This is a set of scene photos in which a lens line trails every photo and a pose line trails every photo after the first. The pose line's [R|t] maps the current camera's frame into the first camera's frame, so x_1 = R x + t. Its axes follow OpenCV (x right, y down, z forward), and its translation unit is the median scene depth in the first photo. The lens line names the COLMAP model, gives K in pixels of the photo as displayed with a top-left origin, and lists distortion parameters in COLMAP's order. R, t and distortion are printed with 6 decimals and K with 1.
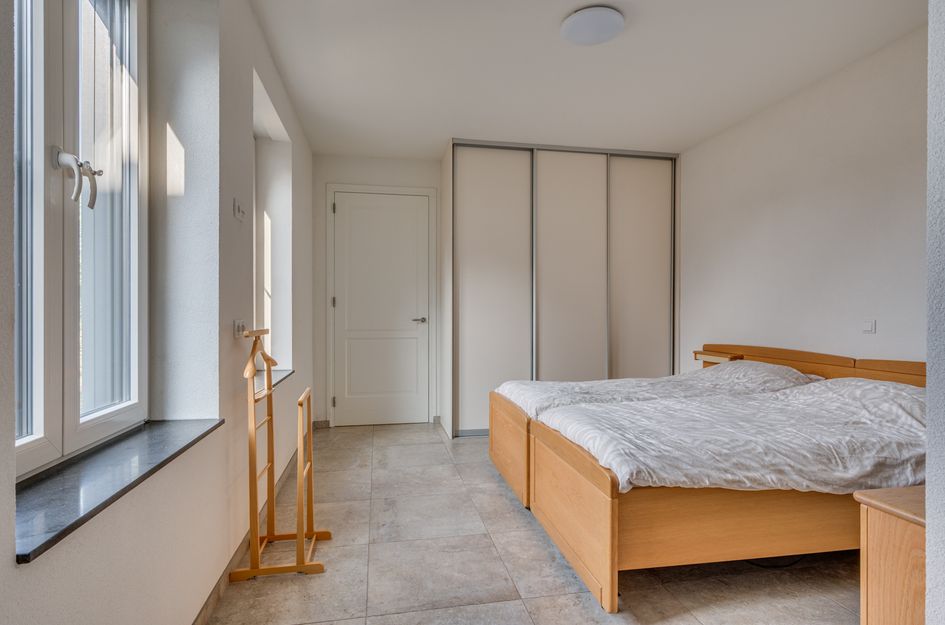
lens RADIAL K [[422.0, 0, 472.5], [0, 422.0, 312.5], [0, 0, 1]] dist [0.000610, 0.000017]
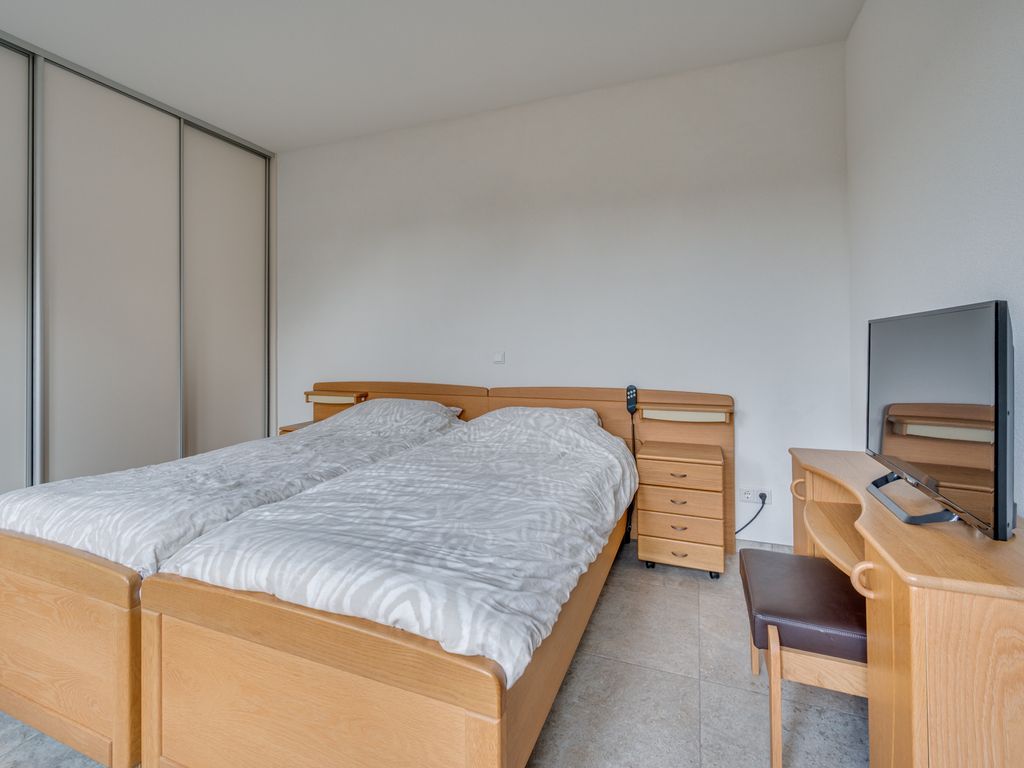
lens RADIAL K [[473.9, 0, 510.5], [0, 473.9, 340.5], [0, 0, 1]] dist [0.000383, -0.000458]
pose [[0.558101, 0.002189, 0.829770, -0.070454], [0.009008, 0.999922, -0.008697, 0.001365], [-0.829724, 0.012329, 0.558038, 0.376426]]
